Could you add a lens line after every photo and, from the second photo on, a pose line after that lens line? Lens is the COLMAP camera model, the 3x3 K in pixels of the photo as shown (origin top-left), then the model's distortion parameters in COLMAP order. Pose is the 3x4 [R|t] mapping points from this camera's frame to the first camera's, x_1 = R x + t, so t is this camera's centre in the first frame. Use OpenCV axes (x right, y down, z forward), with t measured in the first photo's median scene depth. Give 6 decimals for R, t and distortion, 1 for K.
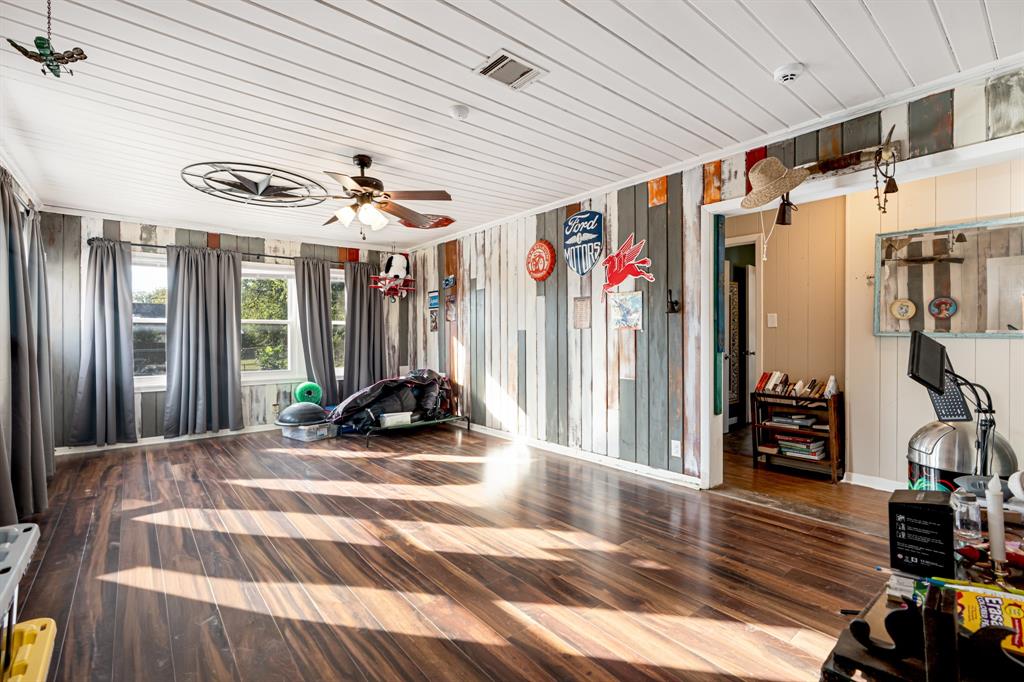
lens RADIAL K [[464.7, 0, 515.6], [0, 464.7, 336.8], [0, 0, 1]] dist [-0.001601, 0.000691]
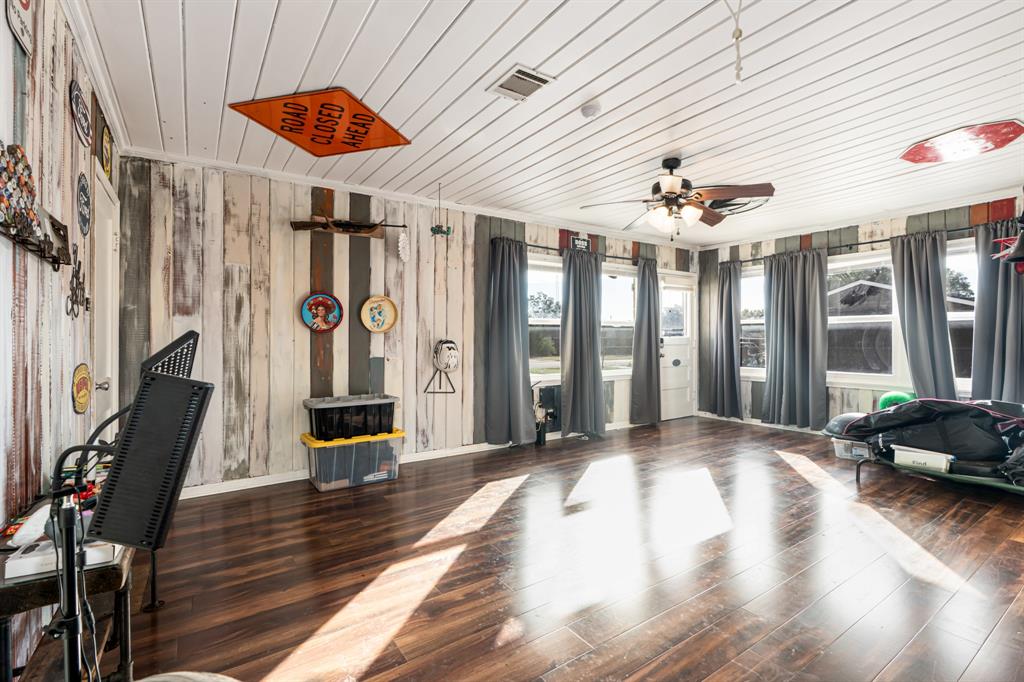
lens RADIAL K [[464.7, 0, 515.6], [0, 464.7, 336.8], [0, 0, 1]] dist [-0.001601, 0.000691]
pose [[-0.080784, 0.003731, -0.996725, 0.450418], [0.002667, 0.999990, 0.003527, -0.002385], [0.996728, -0.002373, -0.080793, 0.467277]]
